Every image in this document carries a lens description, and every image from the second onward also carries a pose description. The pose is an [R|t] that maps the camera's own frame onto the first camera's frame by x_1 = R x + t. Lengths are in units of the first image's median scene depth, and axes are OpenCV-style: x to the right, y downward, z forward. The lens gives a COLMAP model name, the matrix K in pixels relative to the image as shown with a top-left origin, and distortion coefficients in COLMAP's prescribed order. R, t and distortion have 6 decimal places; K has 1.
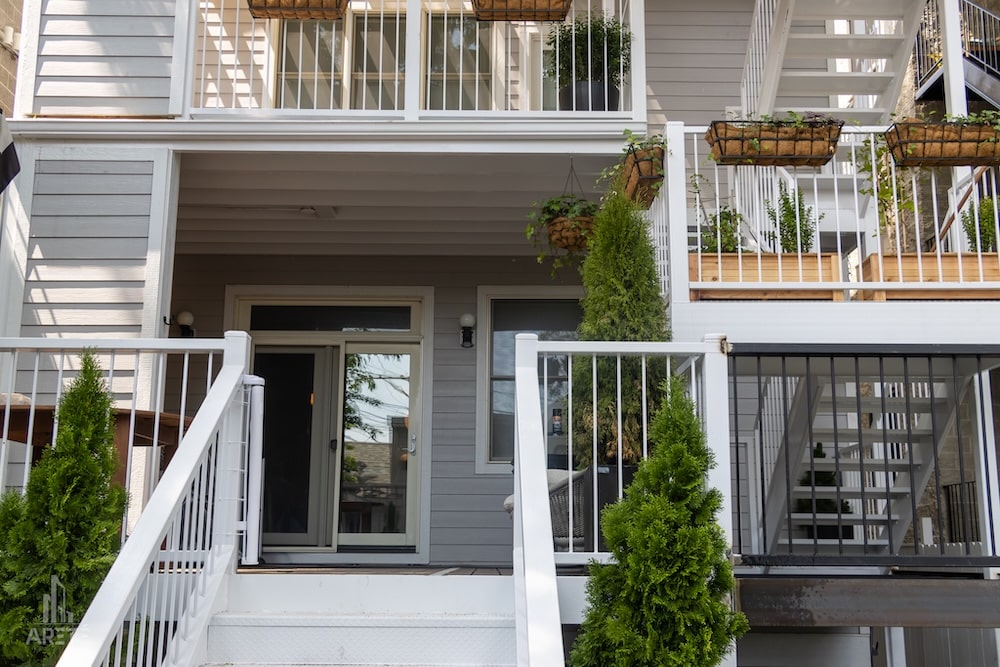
lens RADIAL K [[1091.2, 0, 503.9], [0, 1091.2, 344.5], [0, 0, 1]] dist [0.020272, 0.012964]
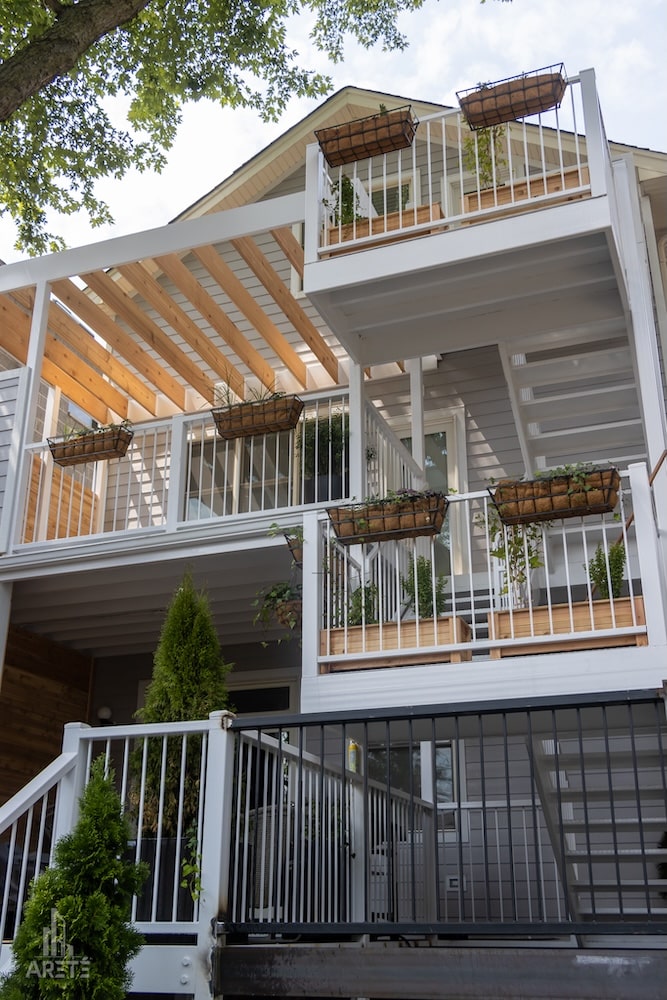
lens RADIAL K [[1064.5, 0, 333.5], [0, 1064.5, 500.0], [0, 0, 1]] dist [0.005075, -0.008105]
pose [[0.932036, -0.137320, -0.335338, 0.489487], [0.069363, 0.975912, -0.206845, 0.009036], [0.355664, 0.169527, 0.919110, 0.012728]]
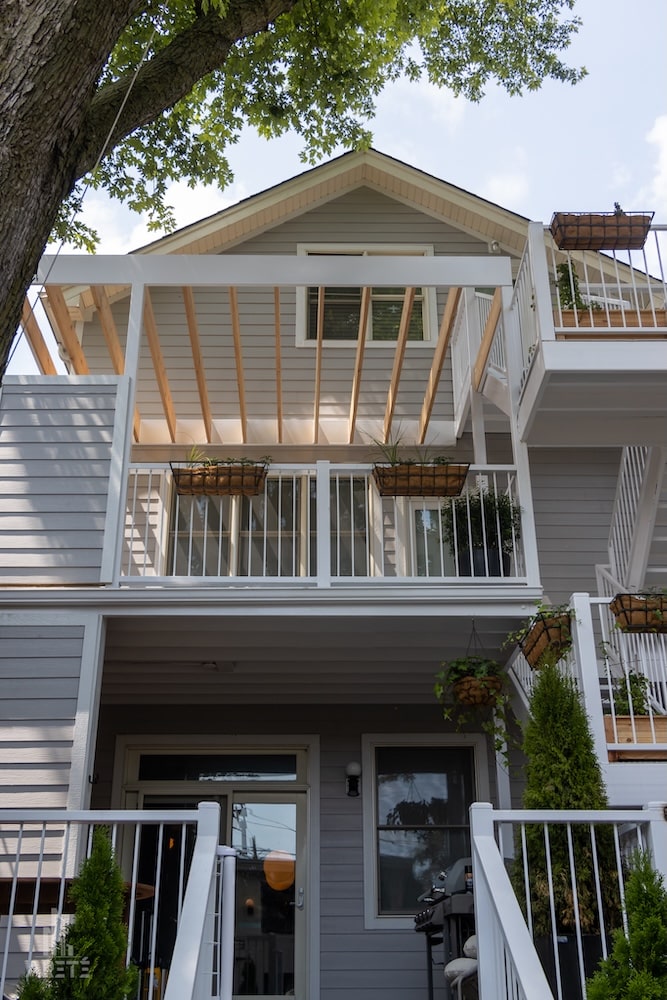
lens RADIAL K [[1090.2, 0, 327.2], [0, 1090.2, 500.8], [0, 0, 1]] dist [0.006618, 0.009607]
pose [[0.999891, -0.003376, 0.014359, -0.102289], [0.006733, 0.970592, -0.240638, -0.028917], [-0.013125, 0.240708, 0.970509, -0.073599]]
